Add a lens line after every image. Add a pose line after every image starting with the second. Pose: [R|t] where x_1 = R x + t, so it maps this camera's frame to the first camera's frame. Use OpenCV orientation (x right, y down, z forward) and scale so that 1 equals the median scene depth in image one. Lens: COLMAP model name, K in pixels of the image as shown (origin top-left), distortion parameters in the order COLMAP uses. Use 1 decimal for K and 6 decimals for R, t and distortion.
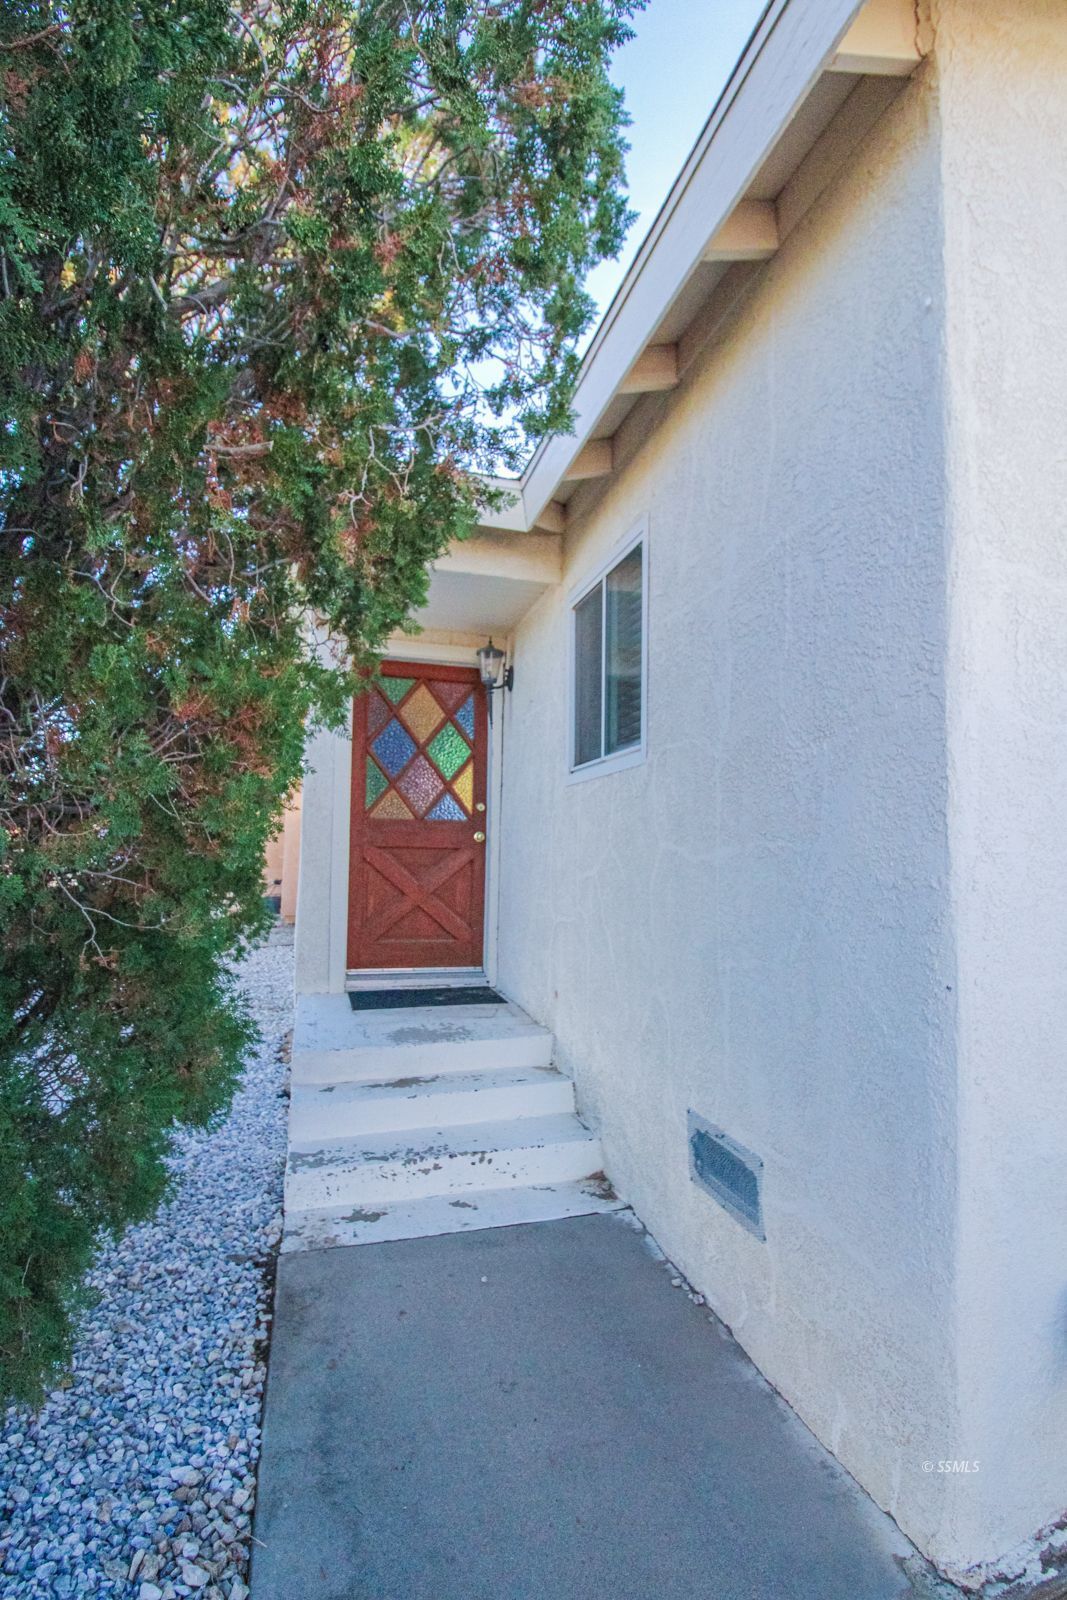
lens RADIAL K [[747.8, 0, 533.7], [0, 747.8, 813.3], [0, 0, 1]] dist [0.001020, -0.011488]
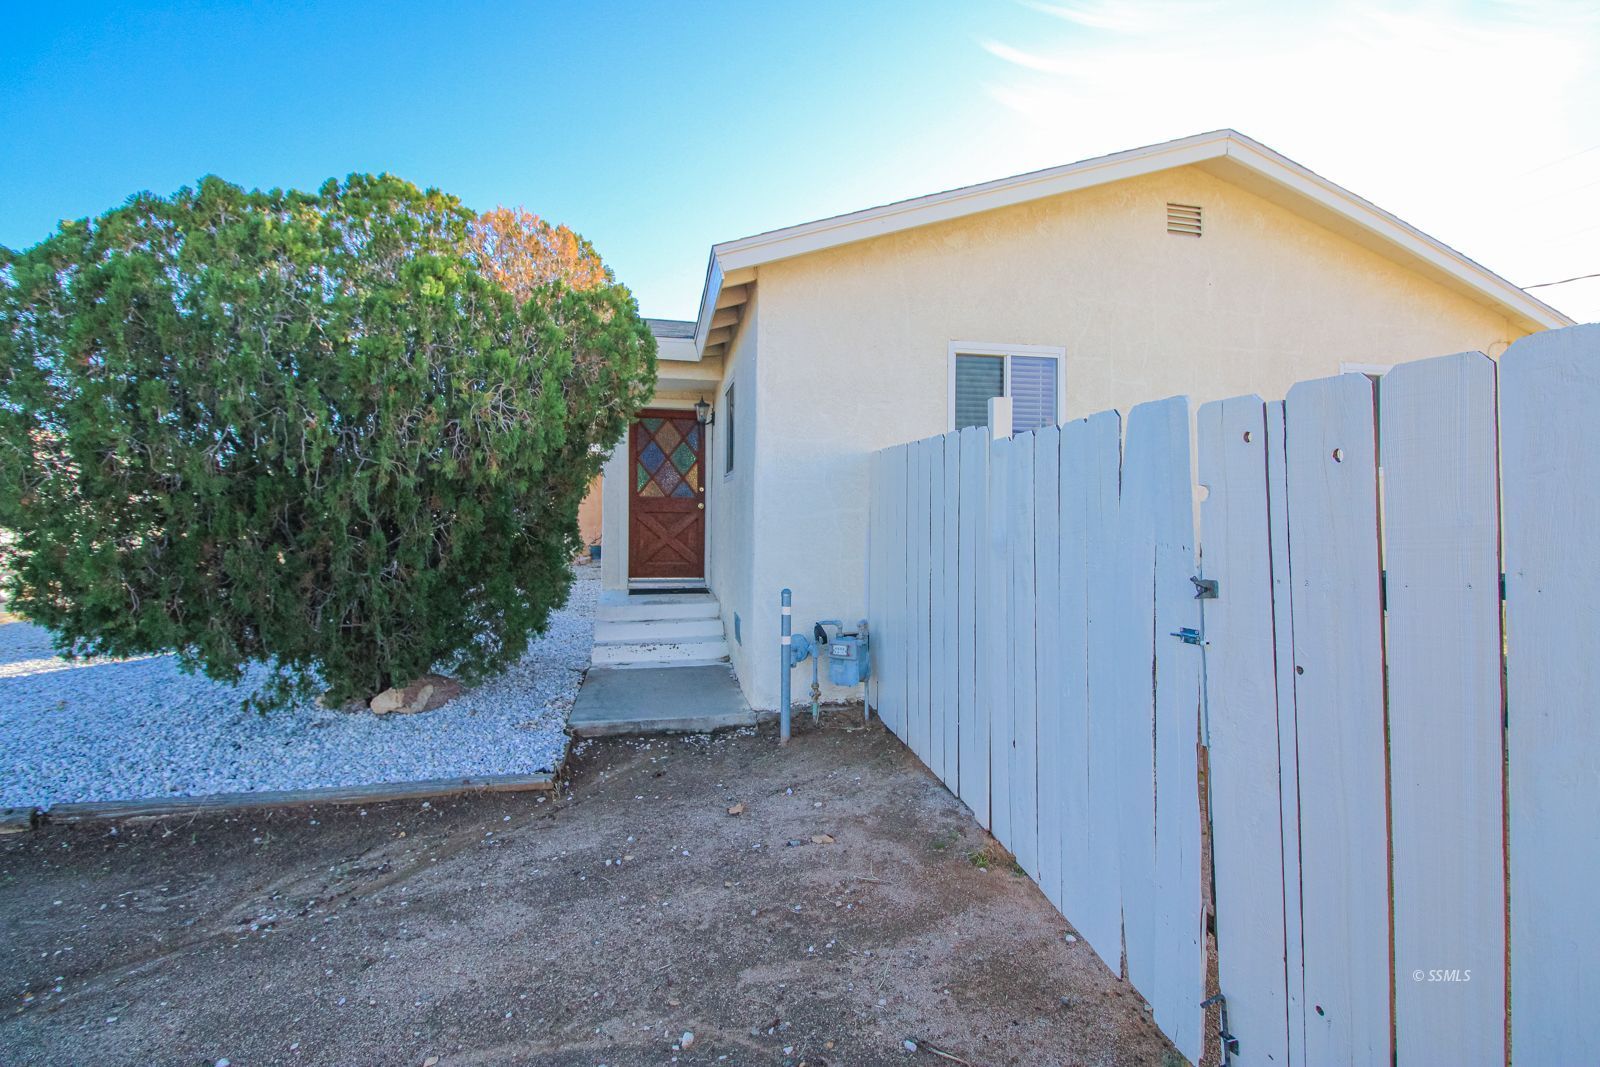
lens RADIAL K [[747.8, 0, 800.5], [0, 747.8, 521.3], [0, 0, 1]] dist [0.001020, -0.011488]
pose [[0.996480, -0.006763, -0.083552, 0.327699], [0.012400, 0.997667, 0.067126, -0.051371], [0.082903, -0.067925, 0.994240, -0.794449]]
